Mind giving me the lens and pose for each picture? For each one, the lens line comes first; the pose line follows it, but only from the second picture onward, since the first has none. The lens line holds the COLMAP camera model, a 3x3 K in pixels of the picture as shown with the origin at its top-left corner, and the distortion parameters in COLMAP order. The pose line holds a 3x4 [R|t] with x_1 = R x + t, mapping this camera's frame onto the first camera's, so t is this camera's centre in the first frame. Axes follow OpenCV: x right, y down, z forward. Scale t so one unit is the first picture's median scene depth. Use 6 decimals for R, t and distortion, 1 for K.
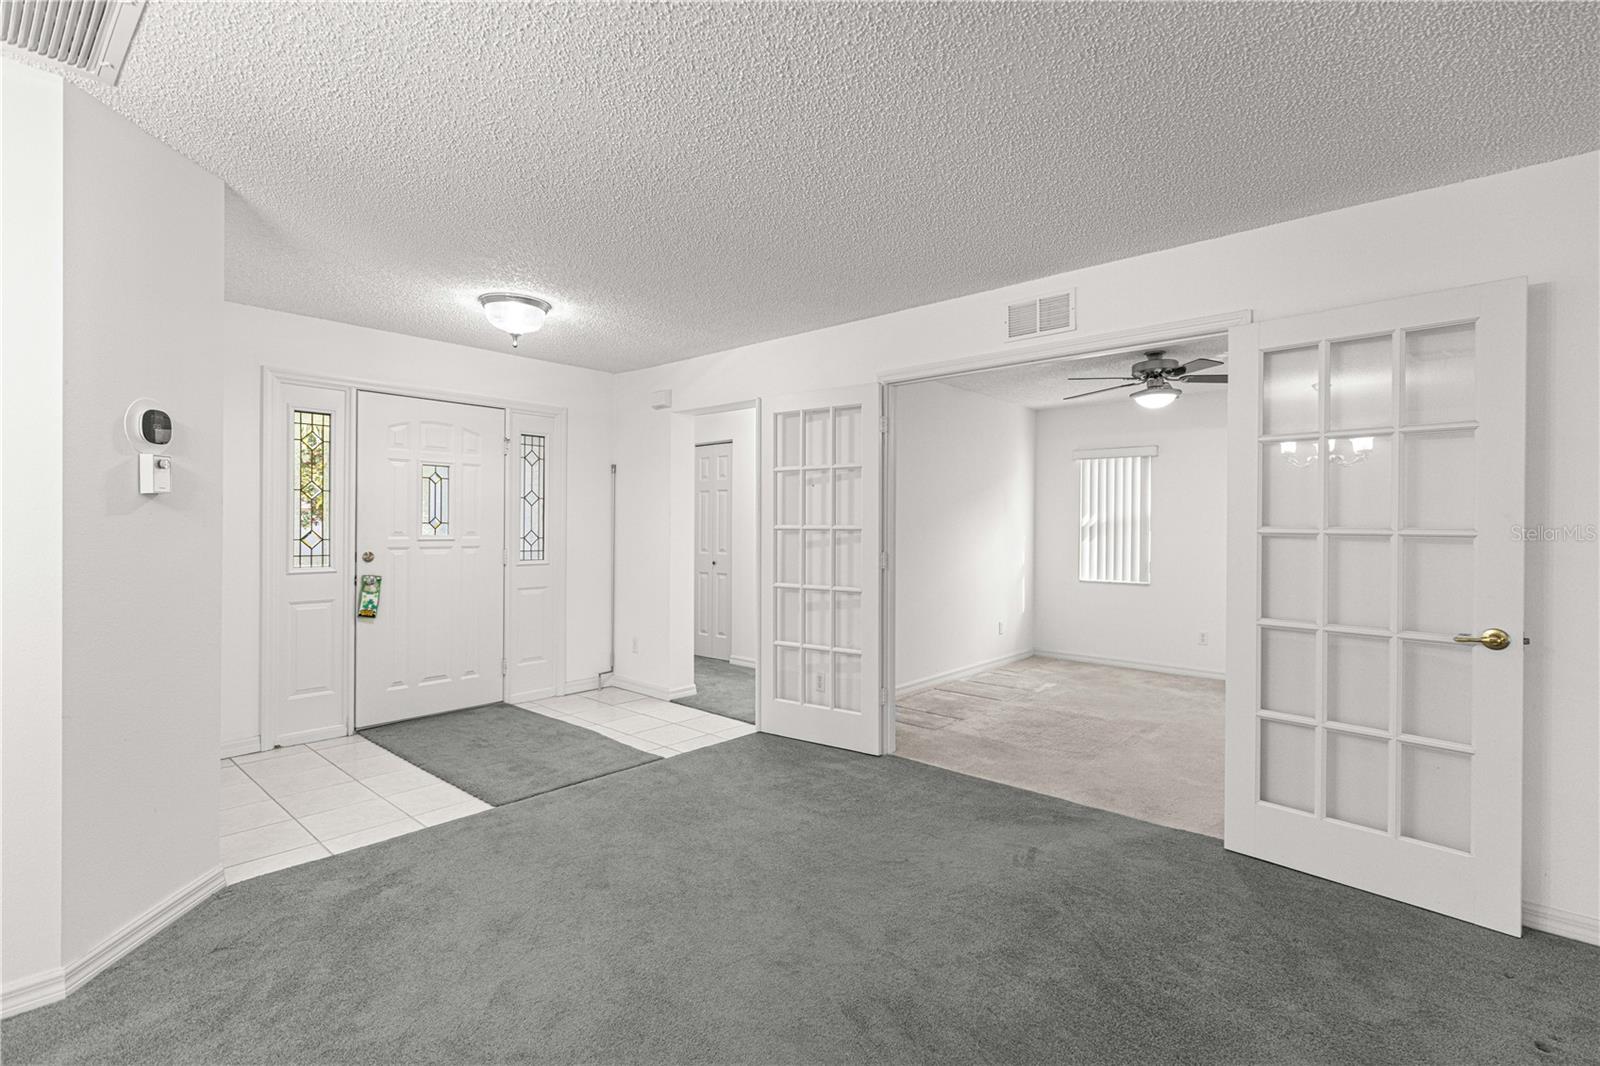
lens RADIAL K [[729.8, 0, 795.7], [0, 729.8, 526.2], [0, 0, 1]] dist [0.007321, -0.000585]
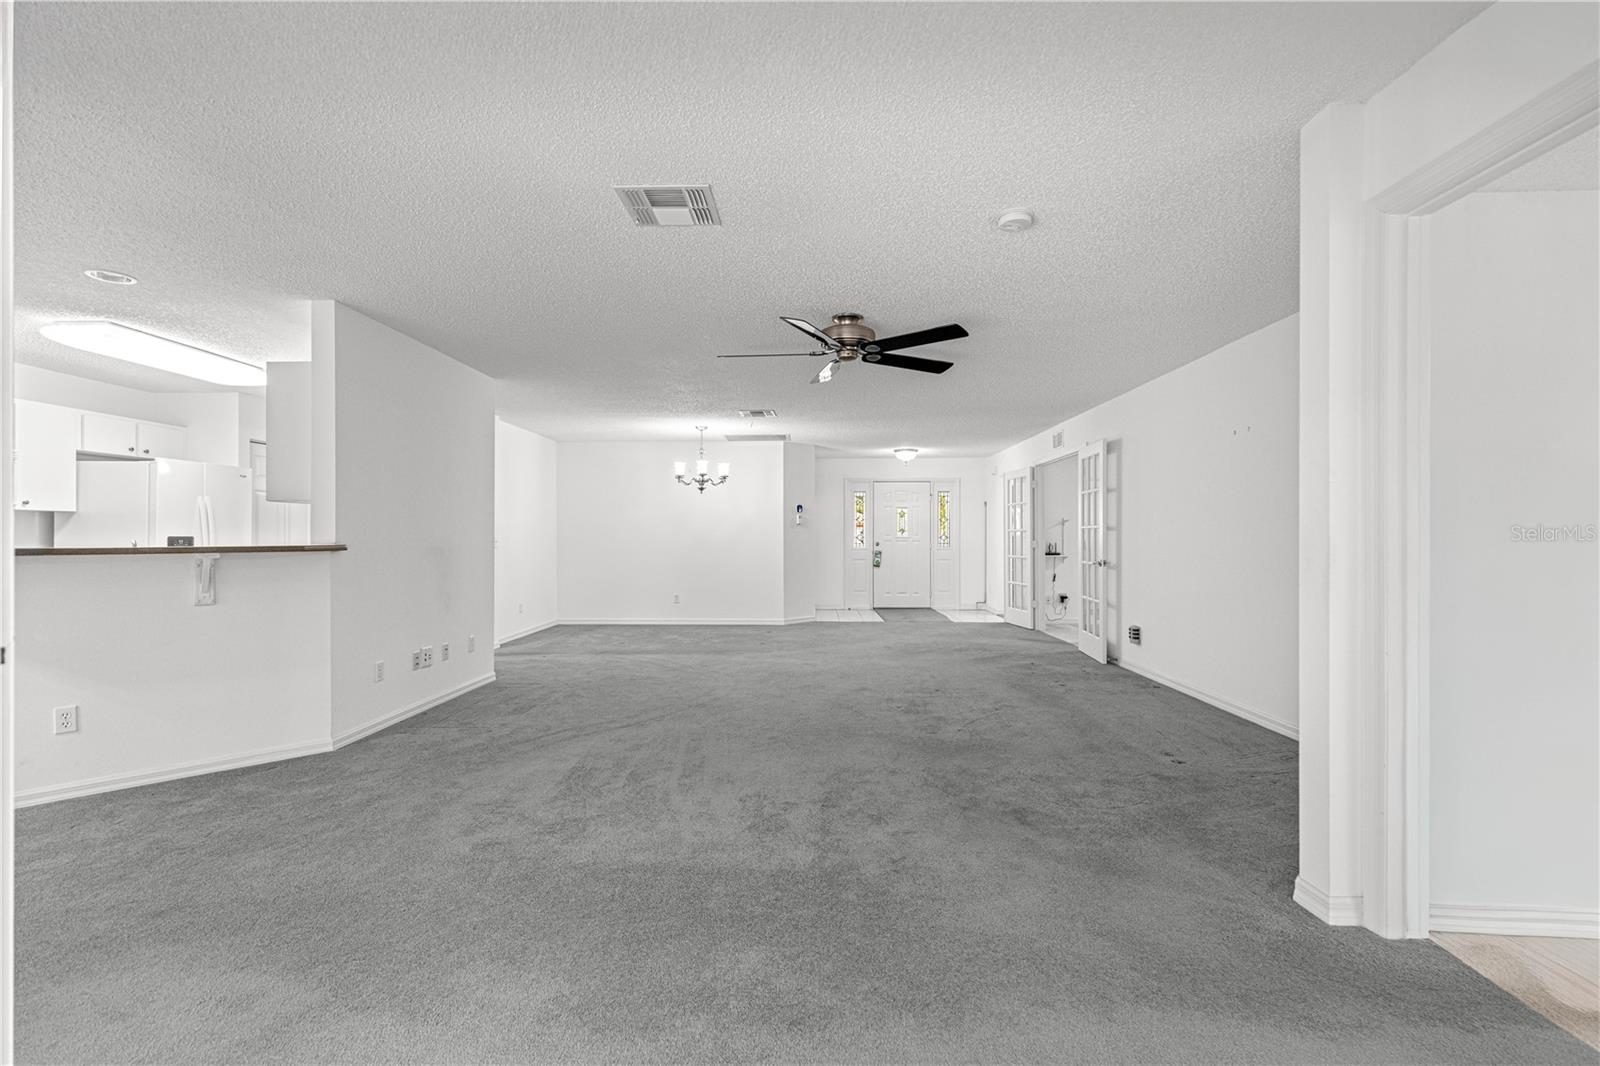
lens RADIAL K [[724.1, 0, 797.3], [0, 724.1, 538.4], [0, 0, 1]] dist [0.006417, -0.000304]
pose [[0.646254, -0.005424, -0.763103, 1.336555], [0.003080, 0.999985, -0.004499, 0.035821], [0.763116, 0.000557, 0.646262, -0.998044]]
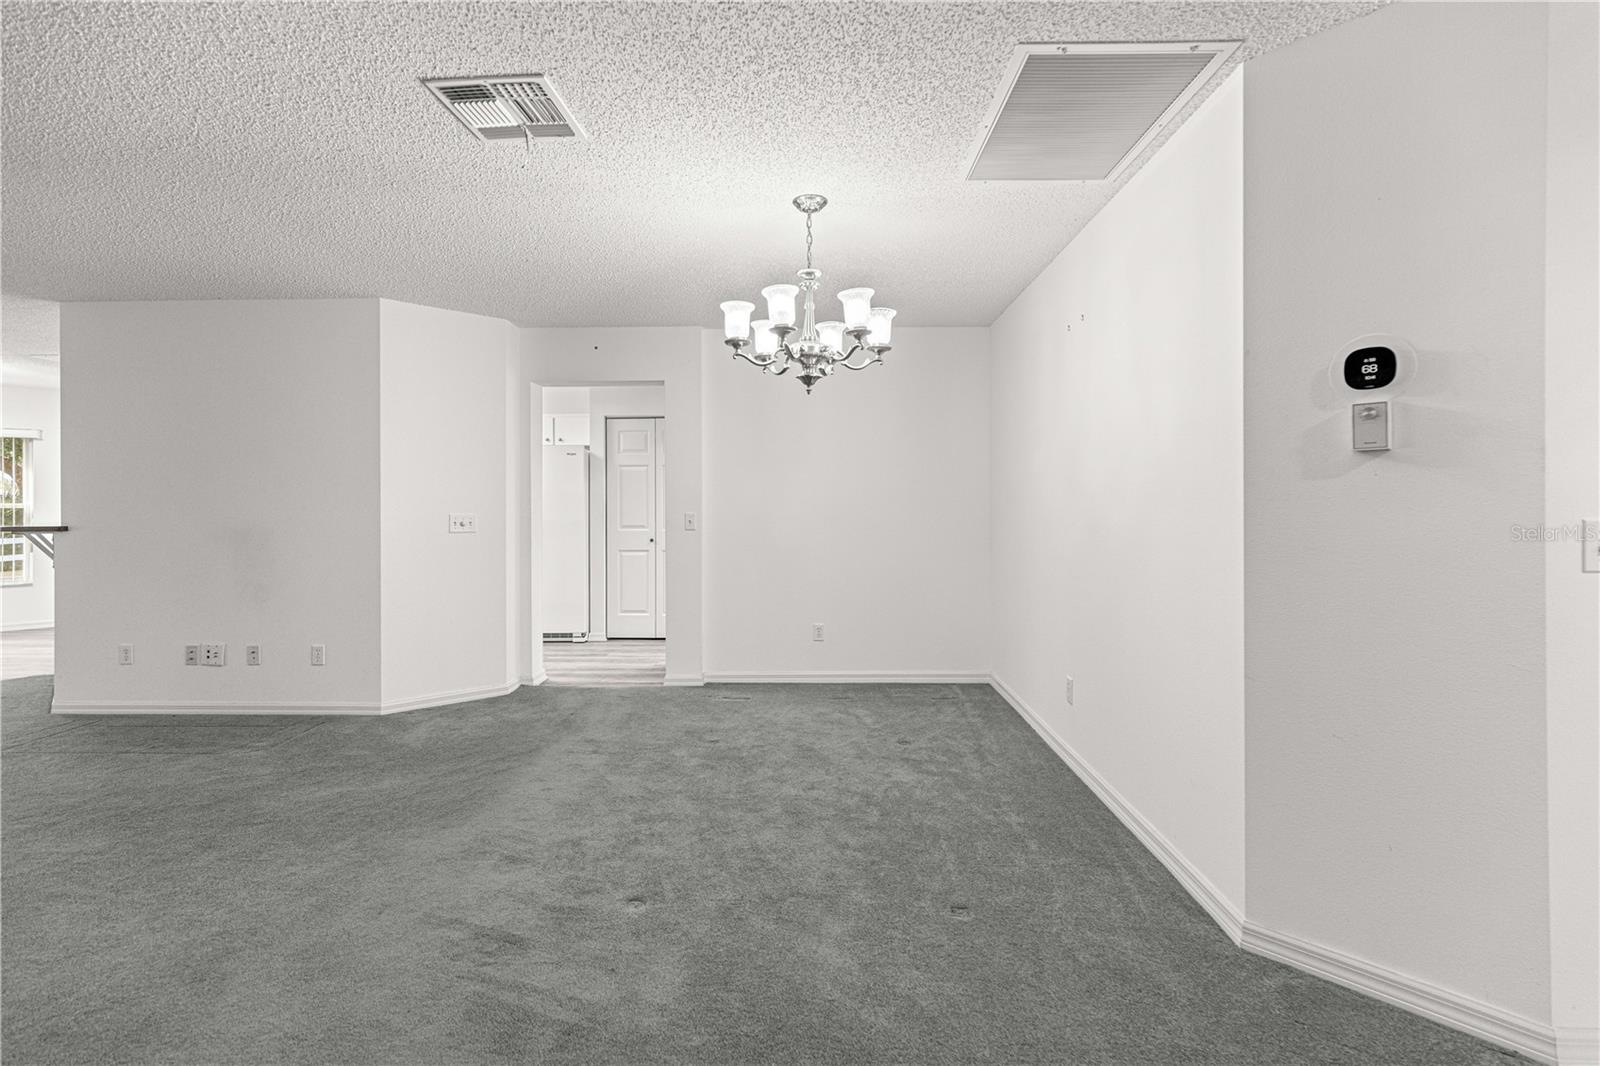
lens RADIAL K [[739.8, 0, 793.6], [0, 739.8, 501.8], [0, 0, 1]] dist [0.007395, 0.000112]
pose [[-0.769328, -0.007047, -0.638815, 0.077112], [-0.001620, 0.999957, -0.009080, 0.011672], [0.638852, -0.005951, -0.769307, 0.664903]]
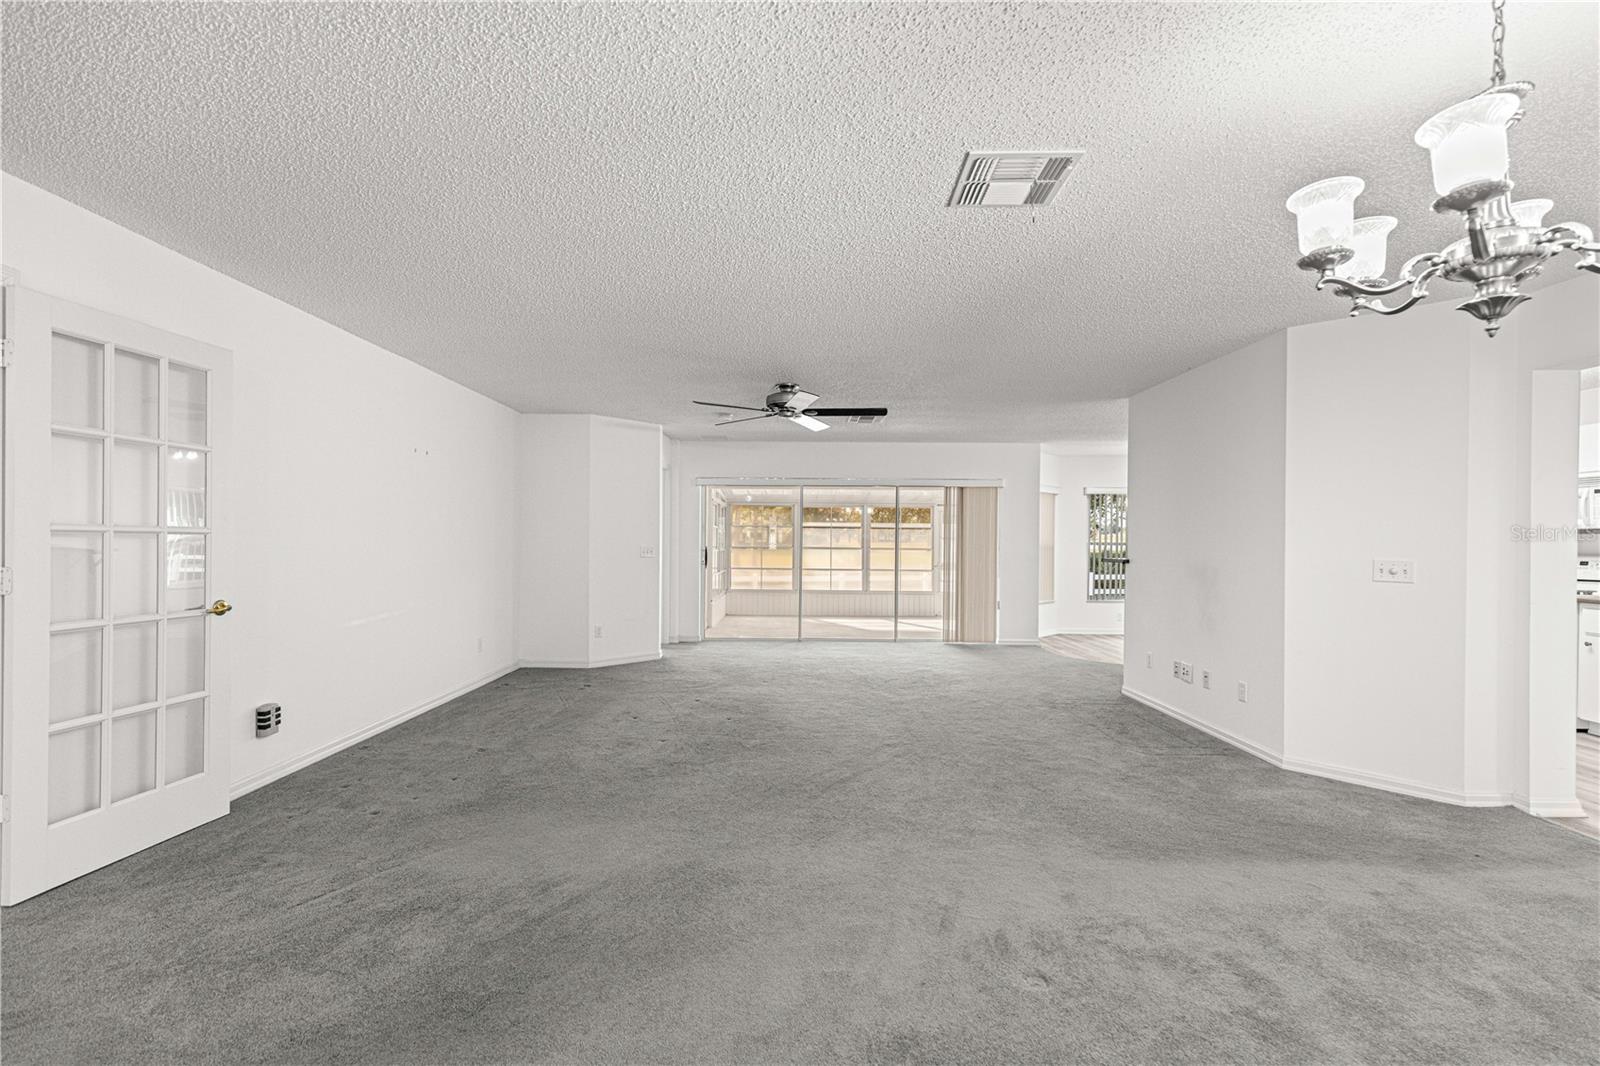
lens RADIAL K [[723.0, 0, 794.7], [0, 723.0, 544.5], [0, 0, 1]] dist [0.007055, -0.000613]
pose [[-0.664295, -0.016254, 0.747294, -0.437835], [-0.013318, 0.999862, 0.009908, 0.003472], [-0.747352, -0.003371, -0.664420, 0.619820]]
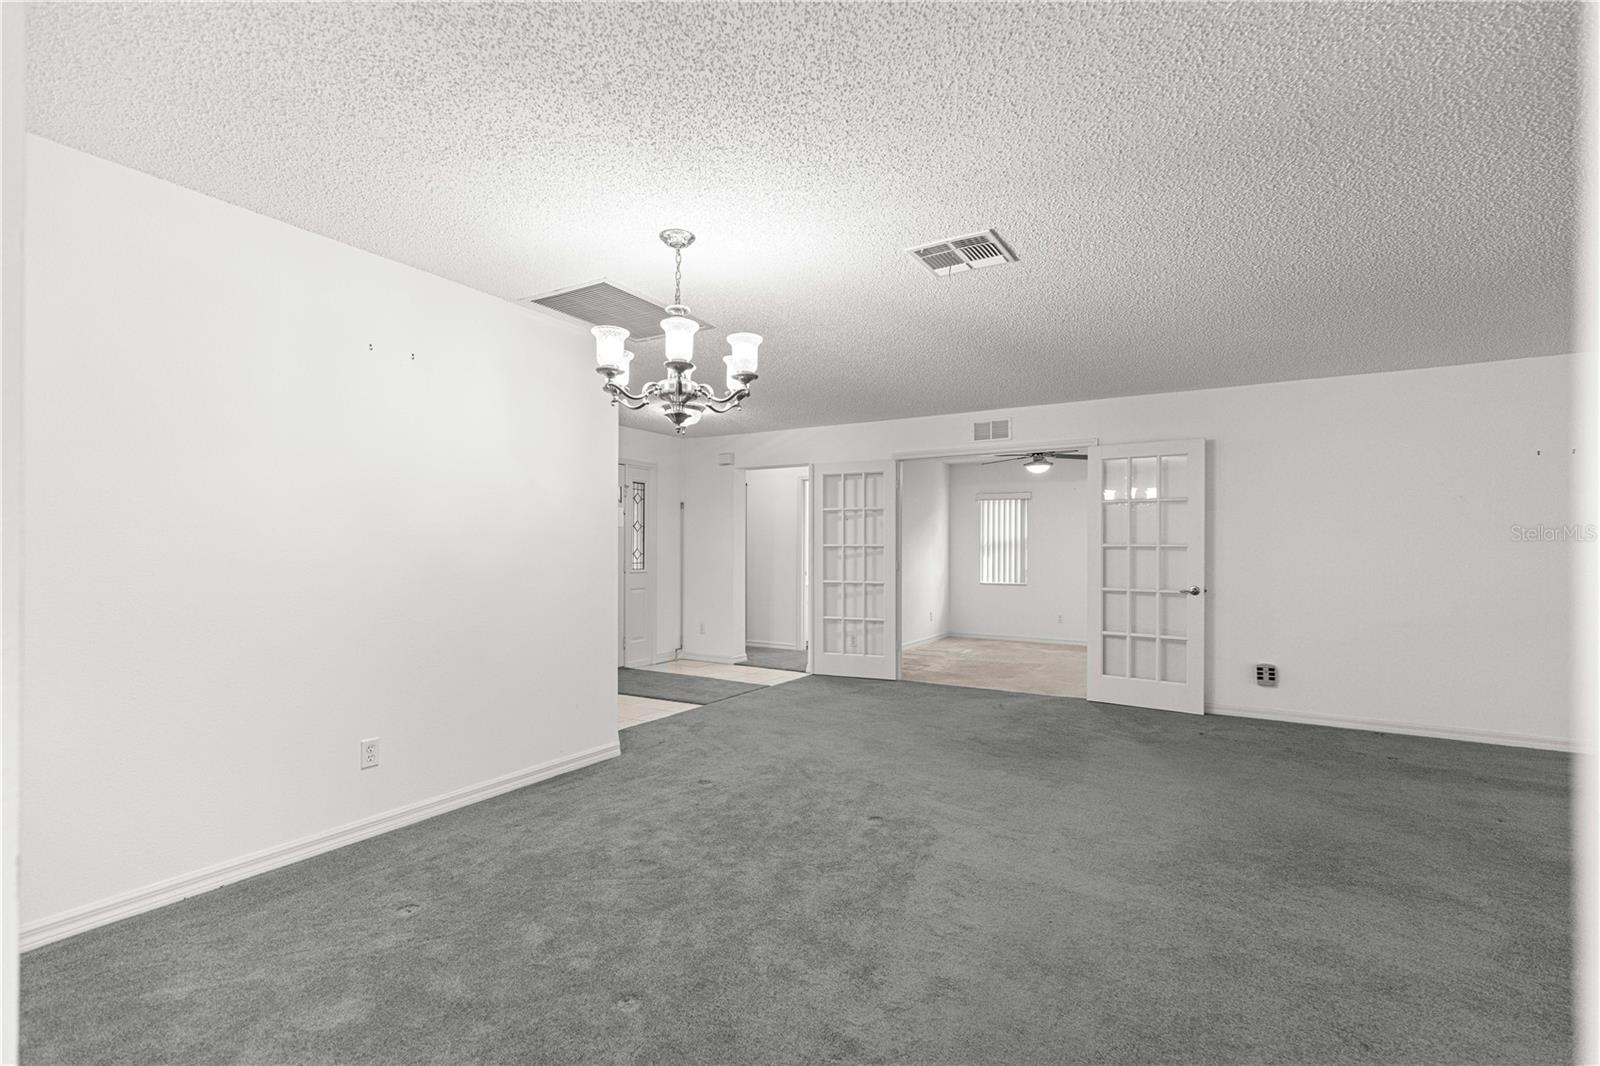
lens RADIAL K [[723.0, 0, 794.7], [0, 723.0, 544.5], [0, 0, 1]] dist [0.007055, -0.000613]
pose [[0.981999, -0.000697, 0.188883, -0.418386], [0.002077, 0.999973, -0.007112, 0.011112], [-0.188873, 0.007377, 0.981974, -0.584633]]
